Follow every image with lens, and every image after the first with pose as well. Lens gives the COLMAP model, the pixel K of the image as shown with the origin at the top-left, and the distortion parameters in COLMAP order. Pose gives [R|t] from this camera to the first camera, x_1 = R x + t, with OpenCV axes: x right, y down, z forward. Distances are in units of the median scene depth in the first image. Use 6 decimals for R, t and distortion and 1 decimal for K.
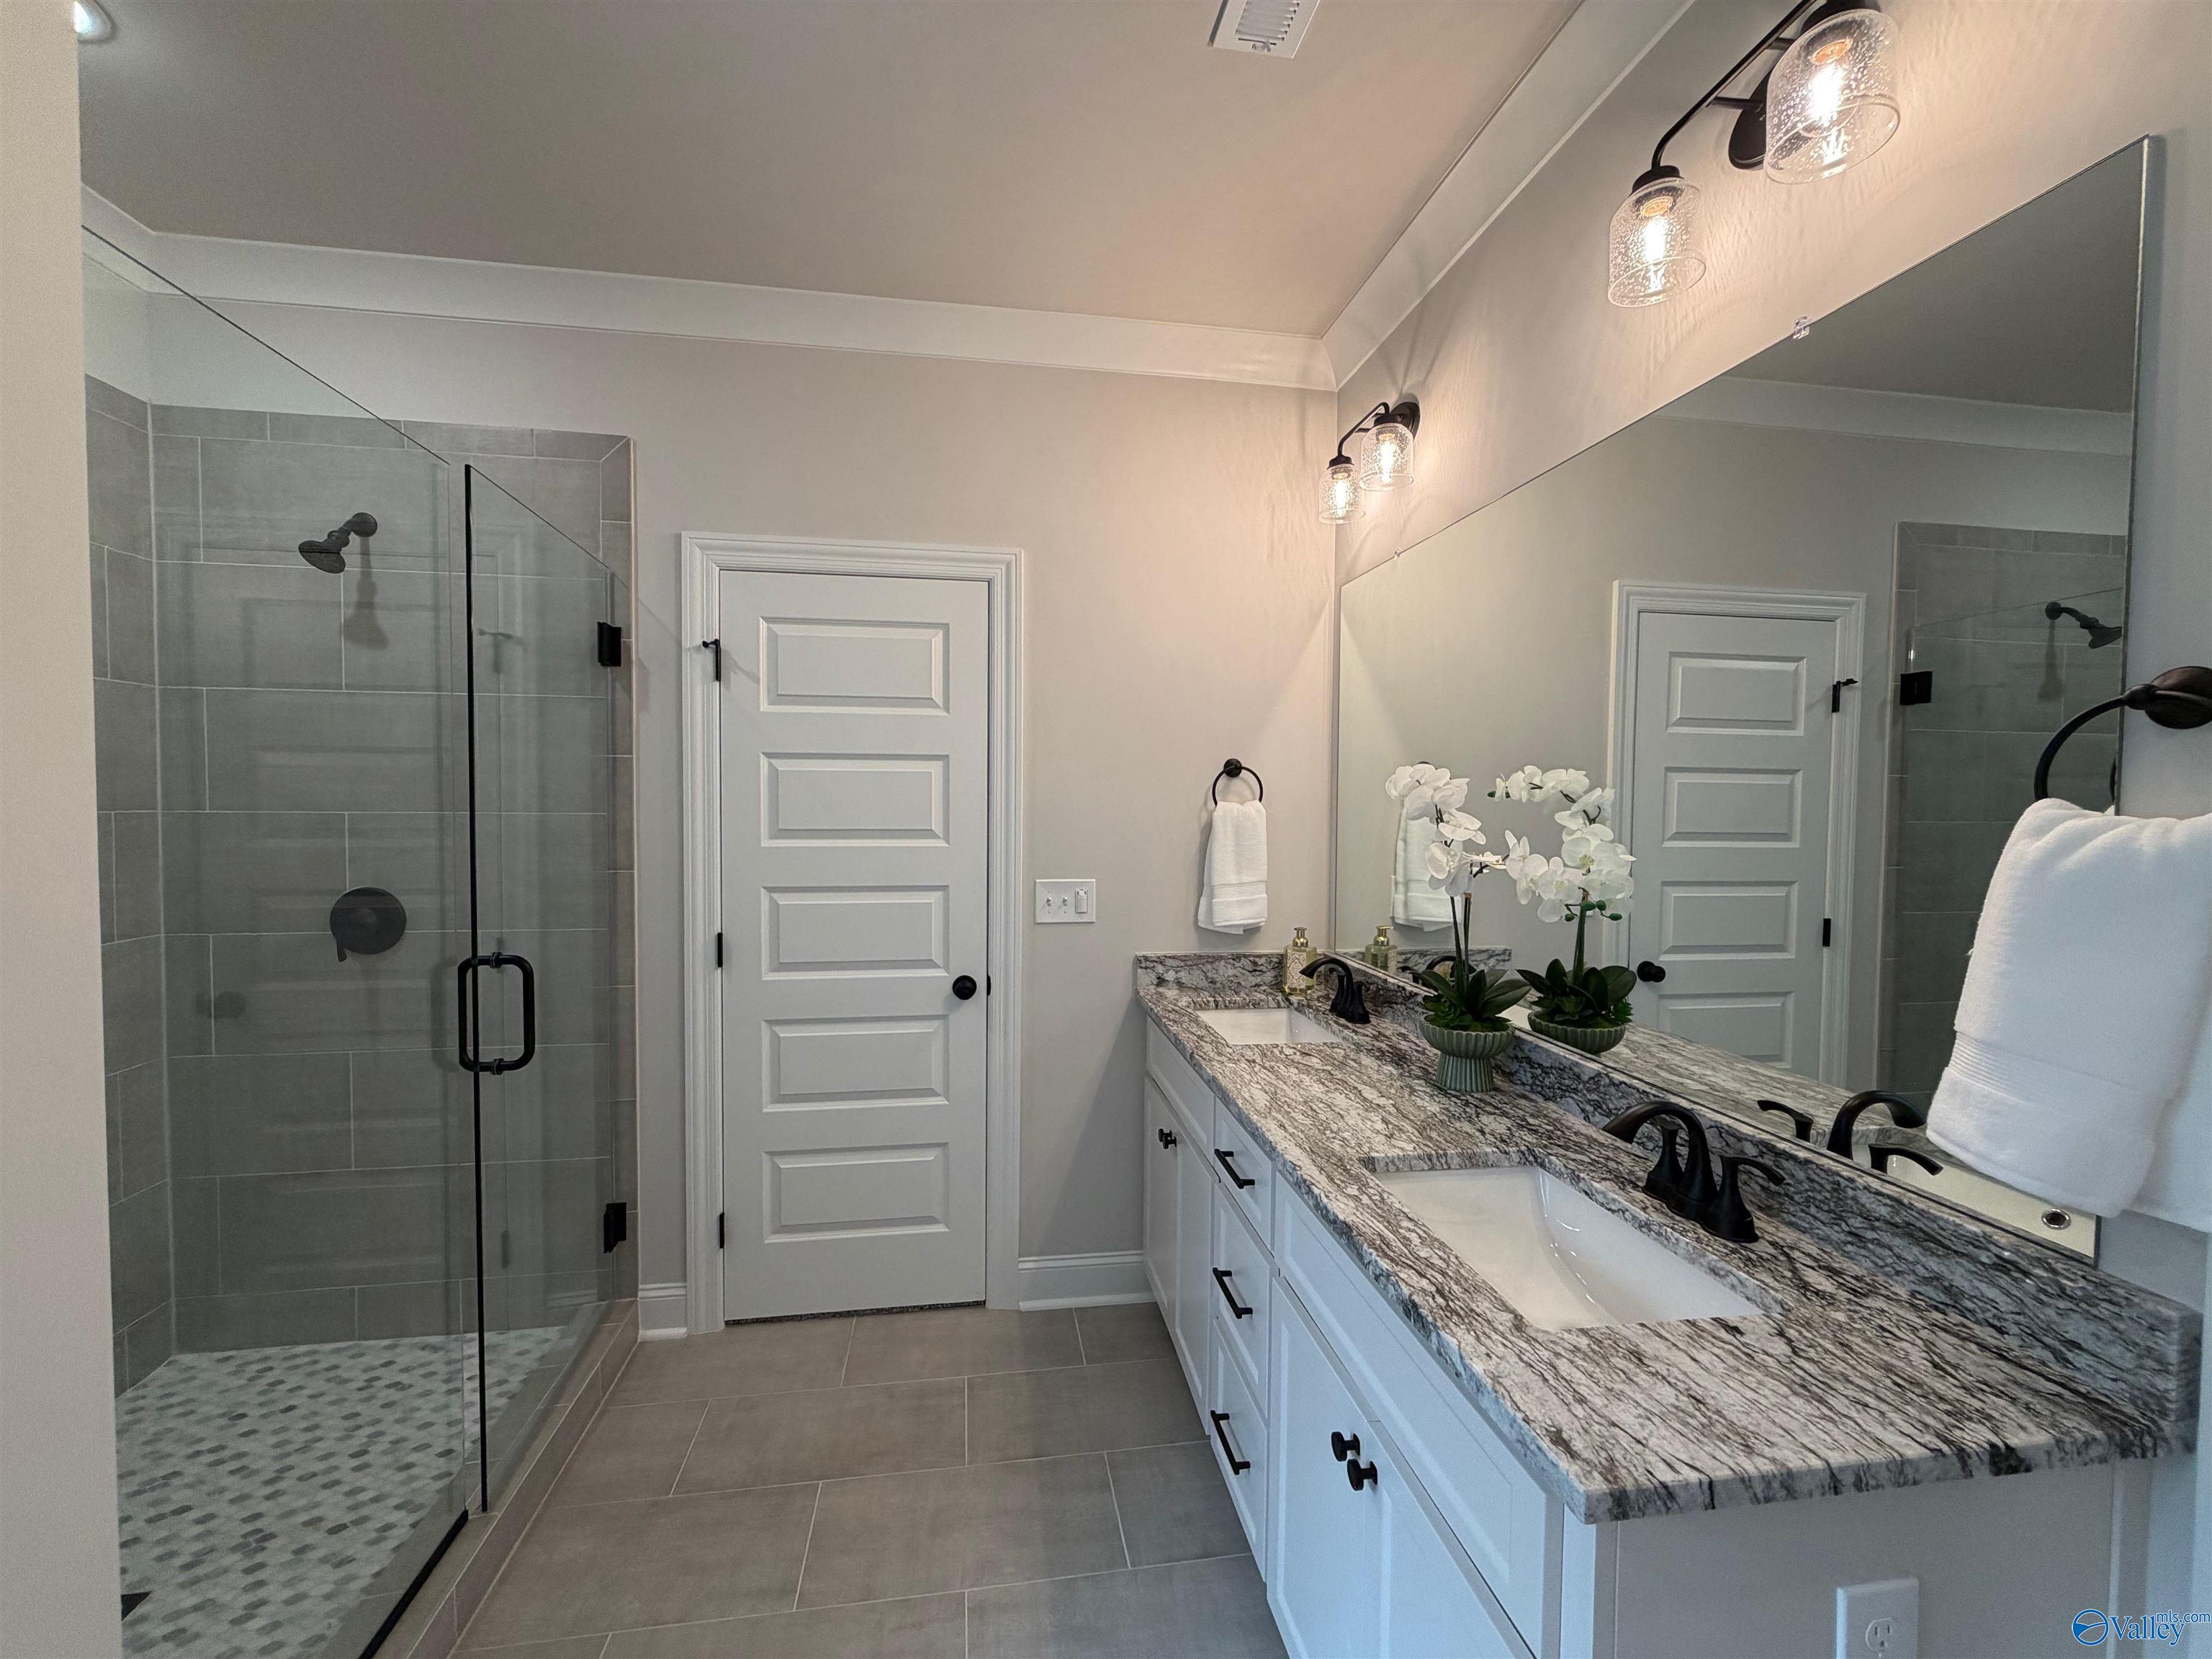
lens RADIAL K [[880.0, 0, 1093.8], [0, 880.0, 828.4], [0, 0, 1]] dist [-0.000140, 0.000283]
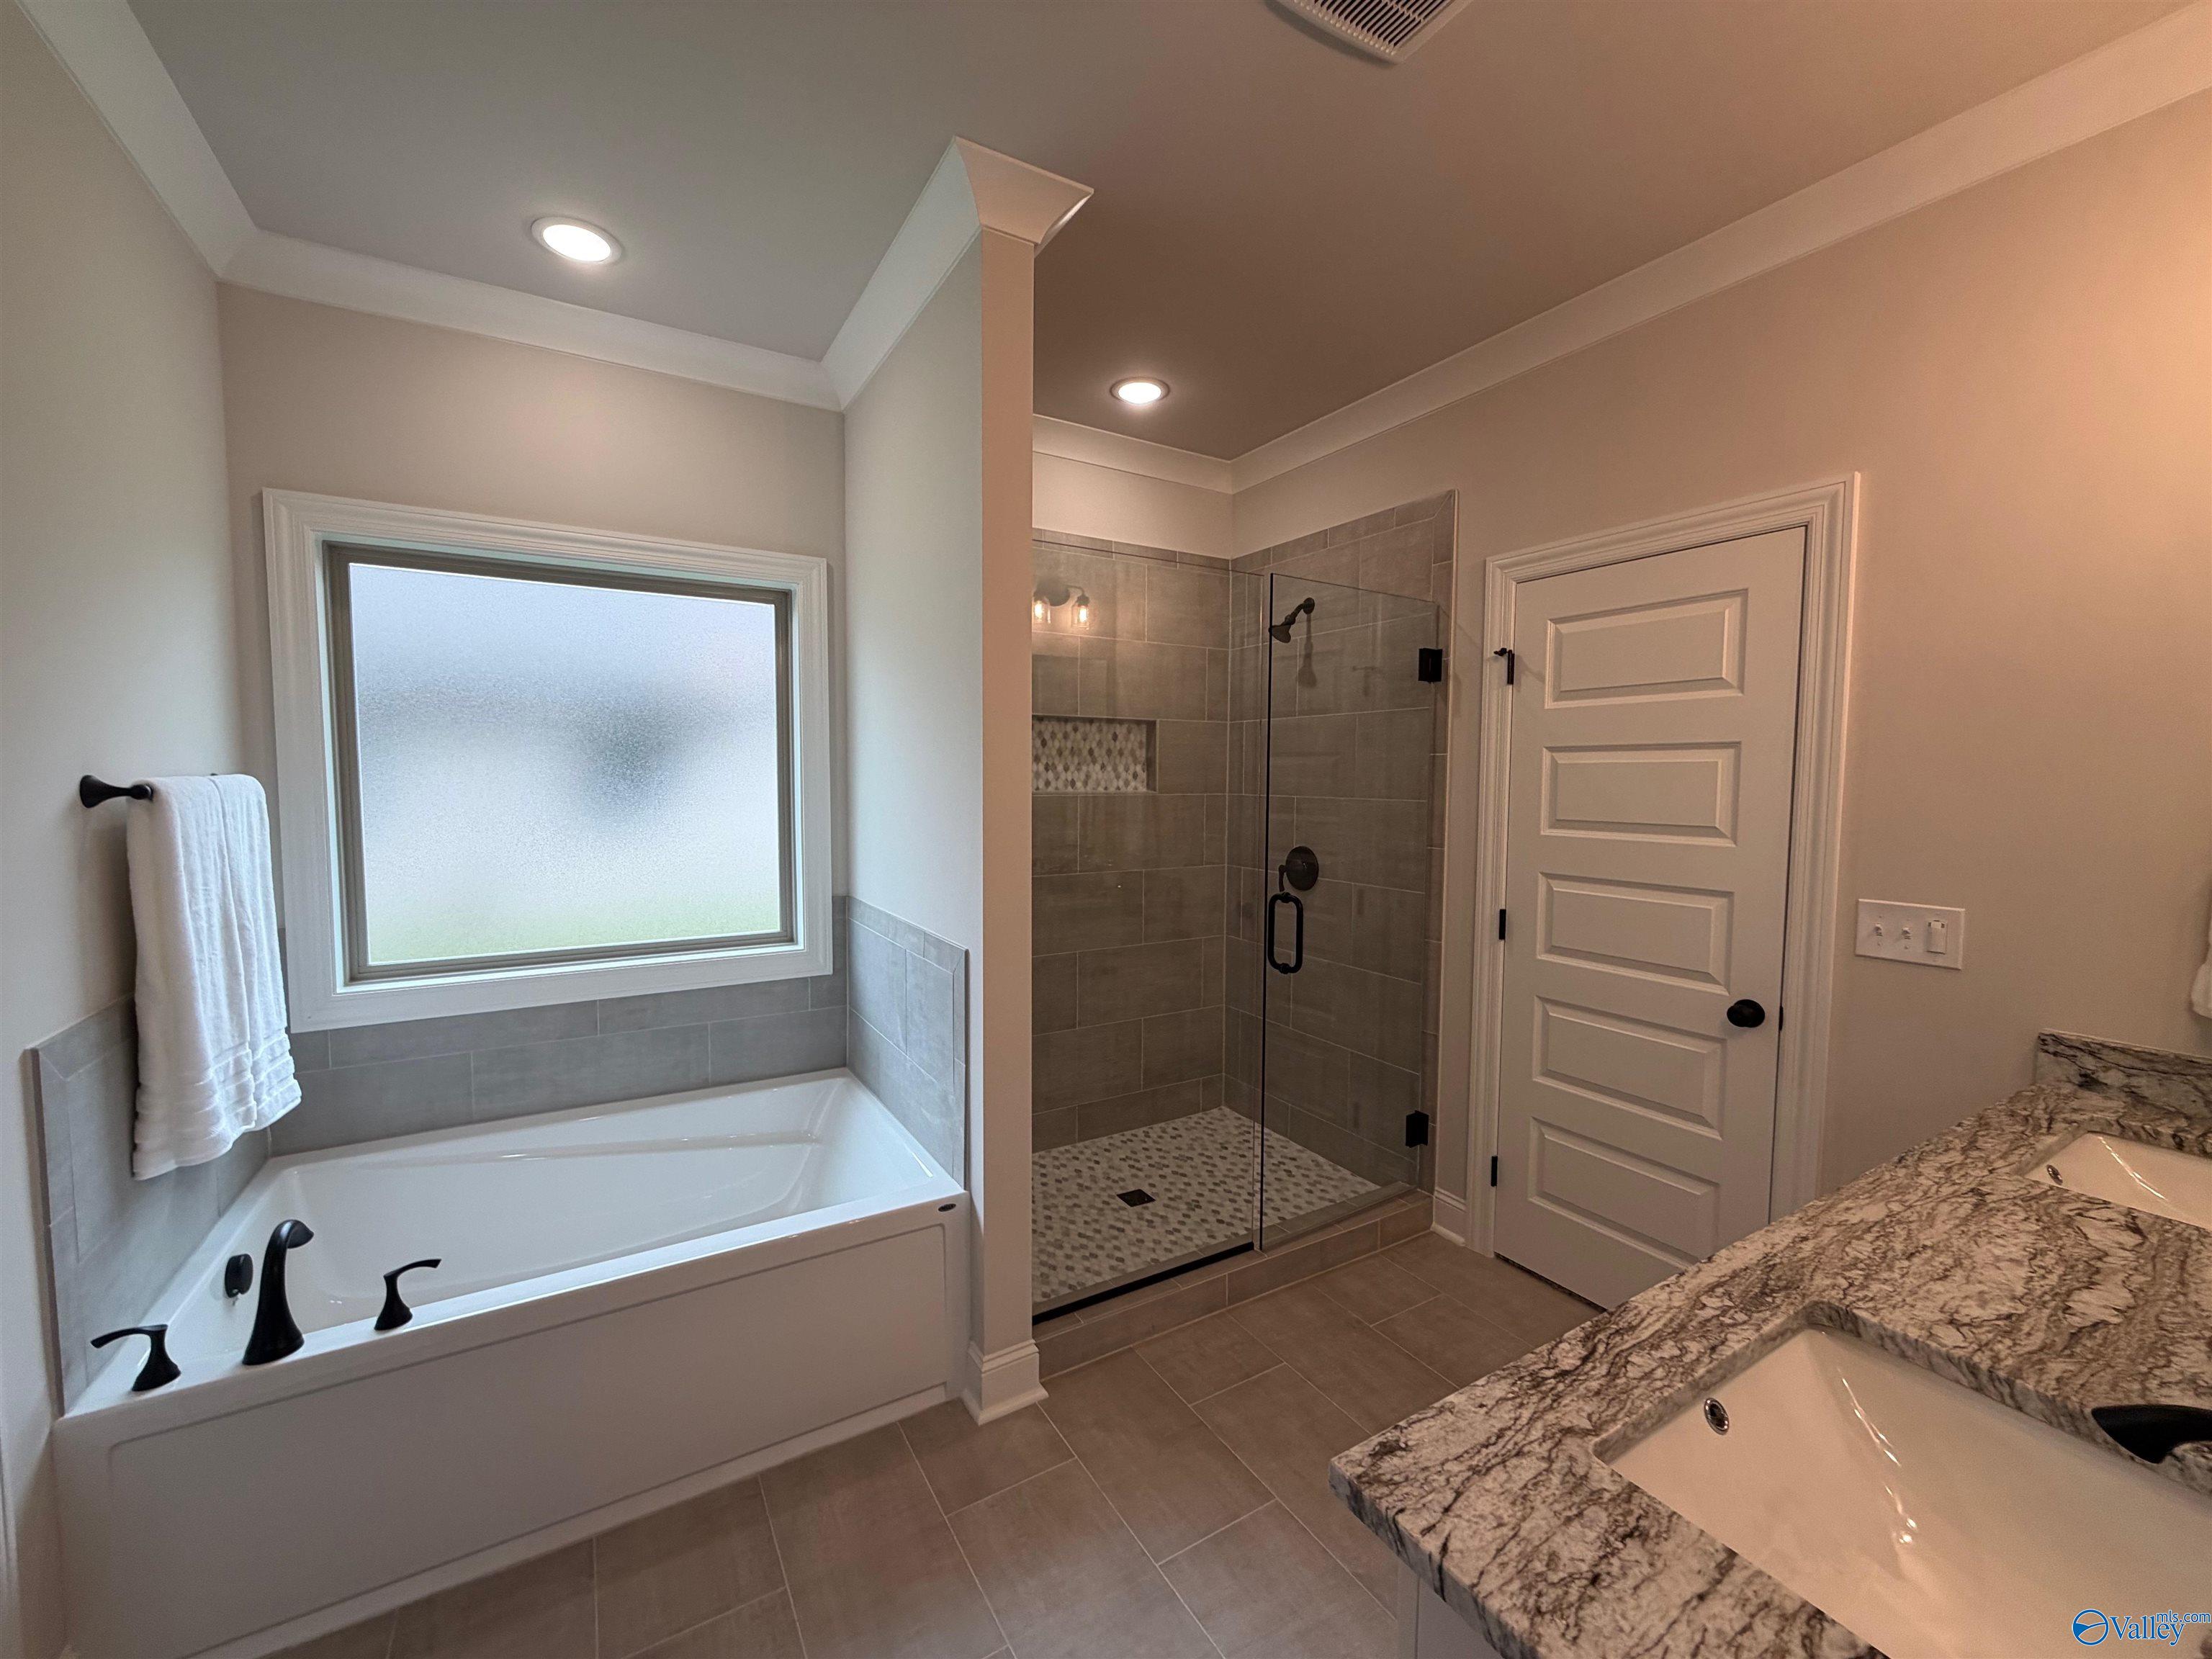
lens RADIAL K [[880.0, 0, 1102.1], [0, 880.0, 829.7], [0, 0, 1]] dist [-0.000140, 0.000283]
pose [[0.382246, 0.052247, -0.922582, 0.440854], [-0.031983, 0.998550, 0.043297, -0.016240], [0.923507, 0.012957, 0.383363, 0.101436]]
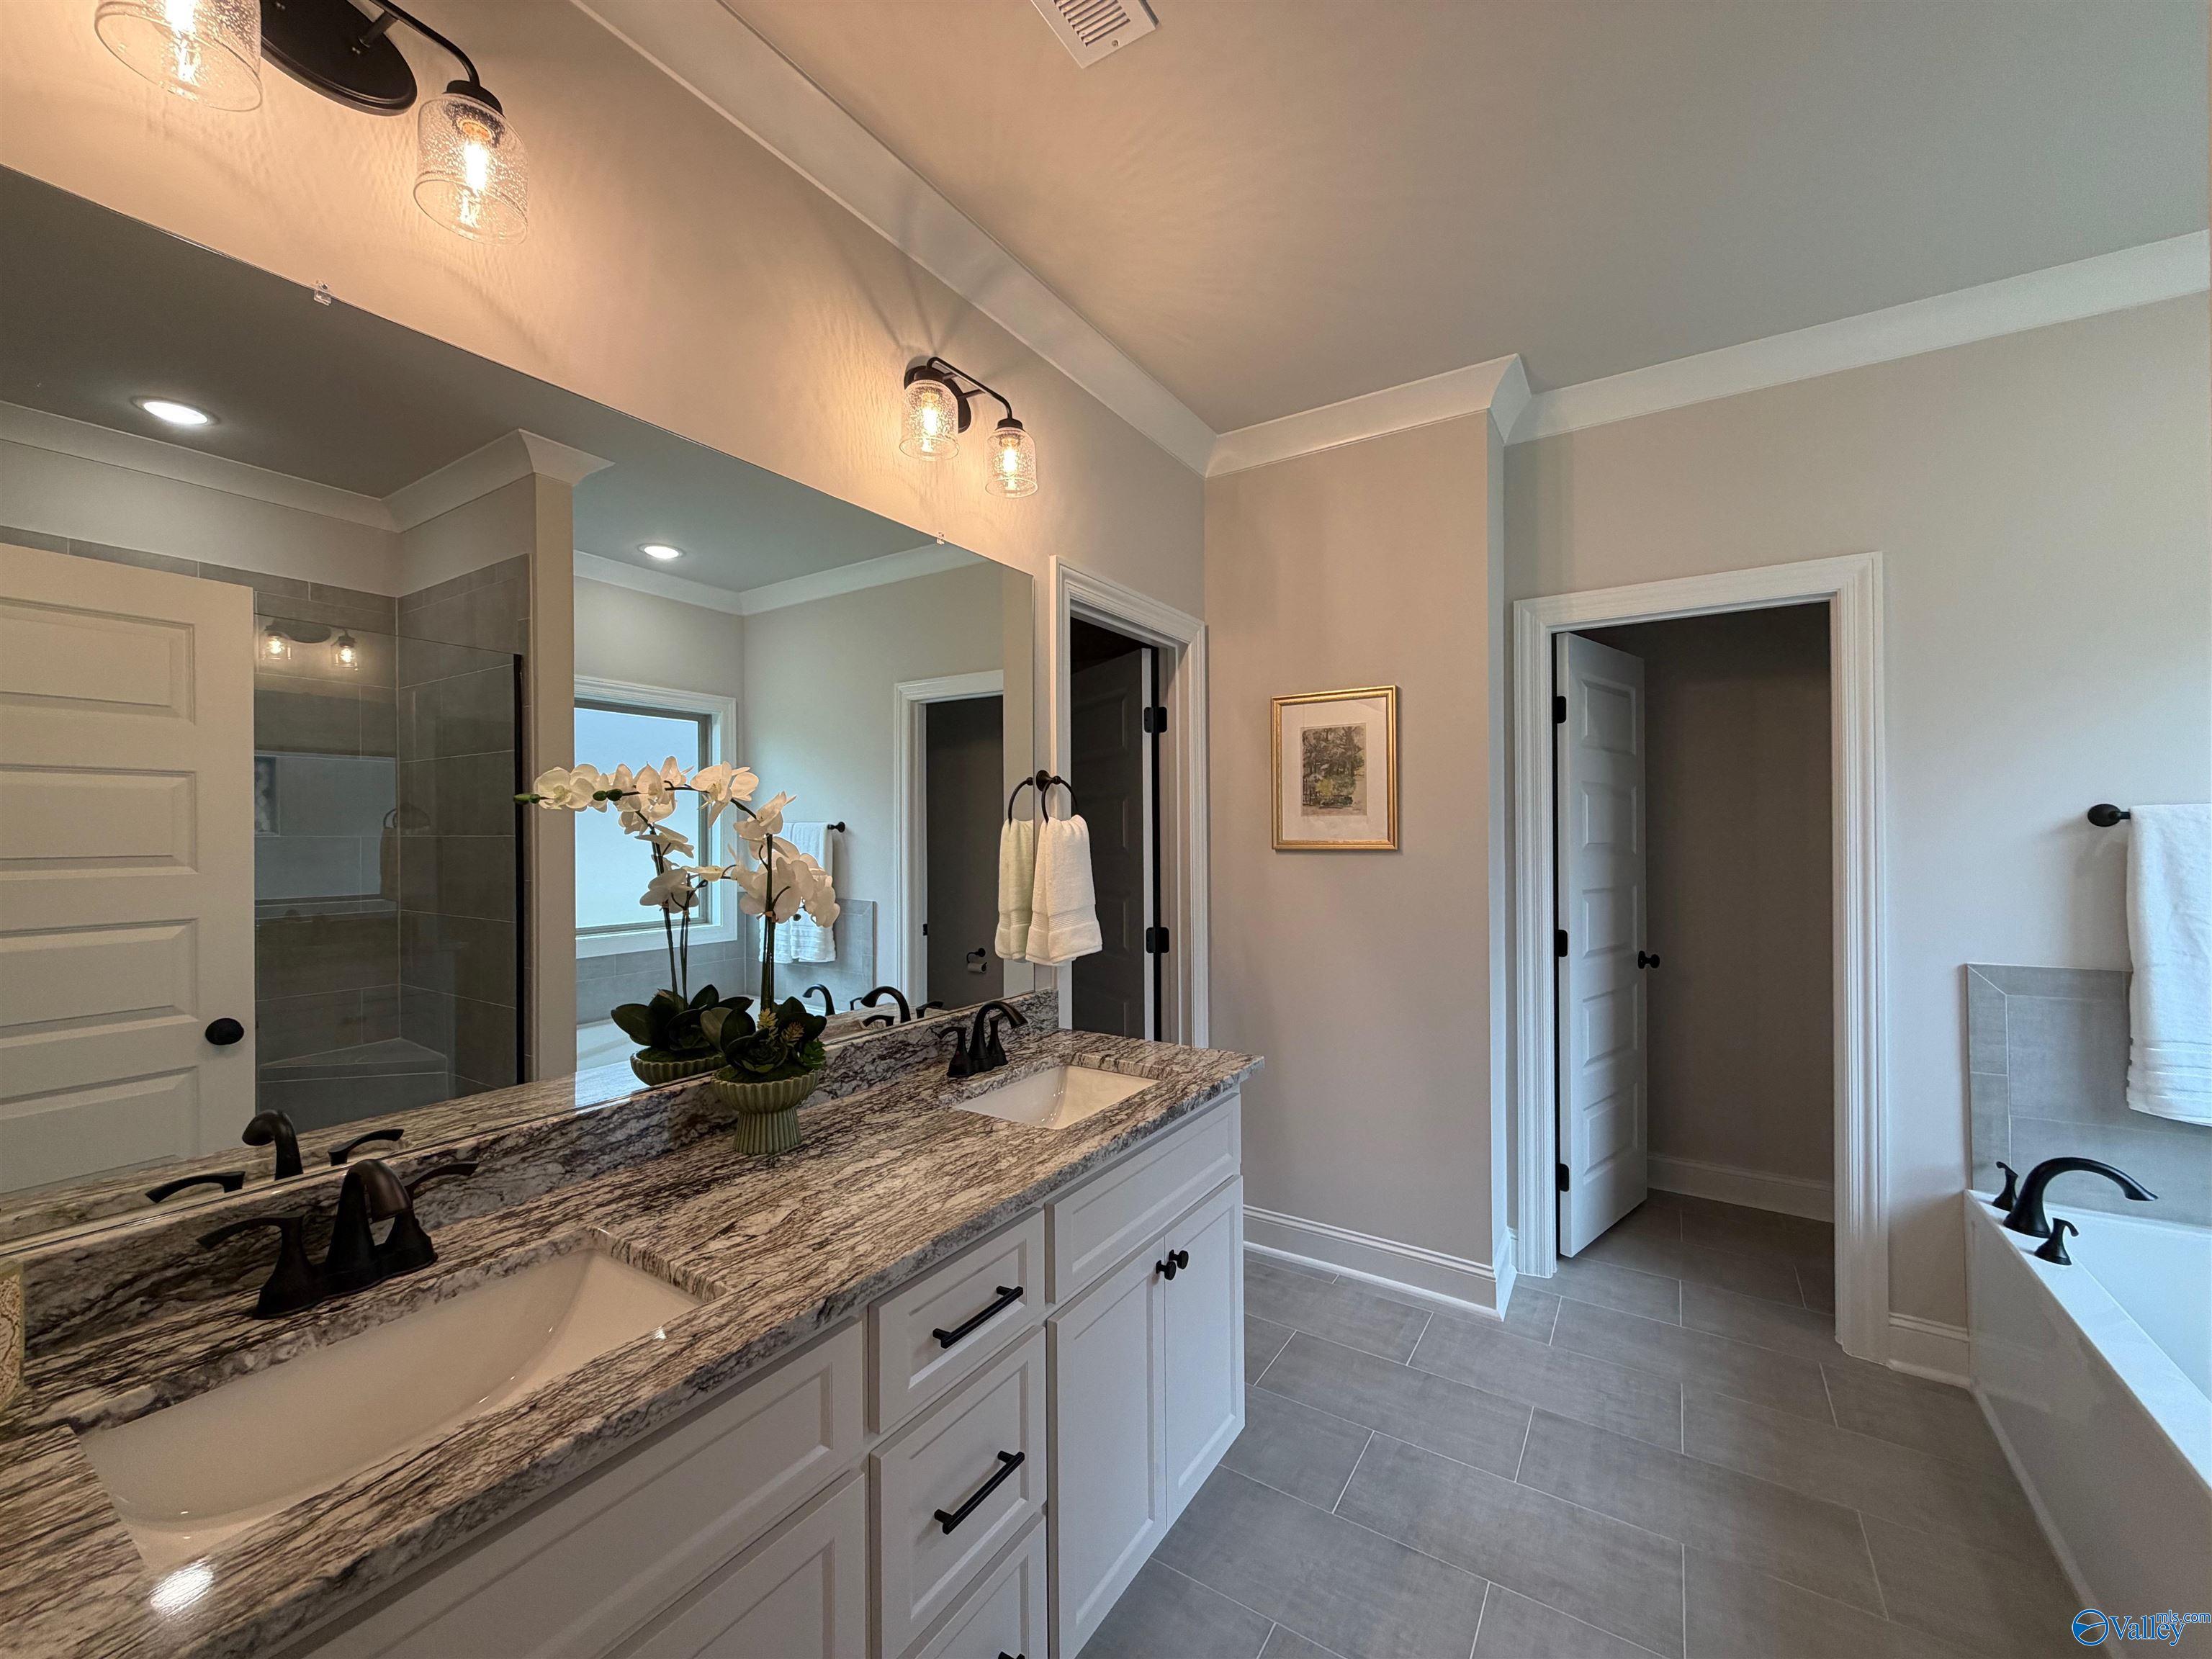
lens RADIAL K [[880.0, 0, 1097.8], [0, 880.0, 832.4], [0, 0, 1]] dist [-0.000140, 0.000283]
pose [[-0.747435, -0.008223, 0.664284, -0.294521], [0.017245, 0.999346, 0.031774, -0.024470], [-0.664111, 0.035205, -0.746804, 1.093363]]
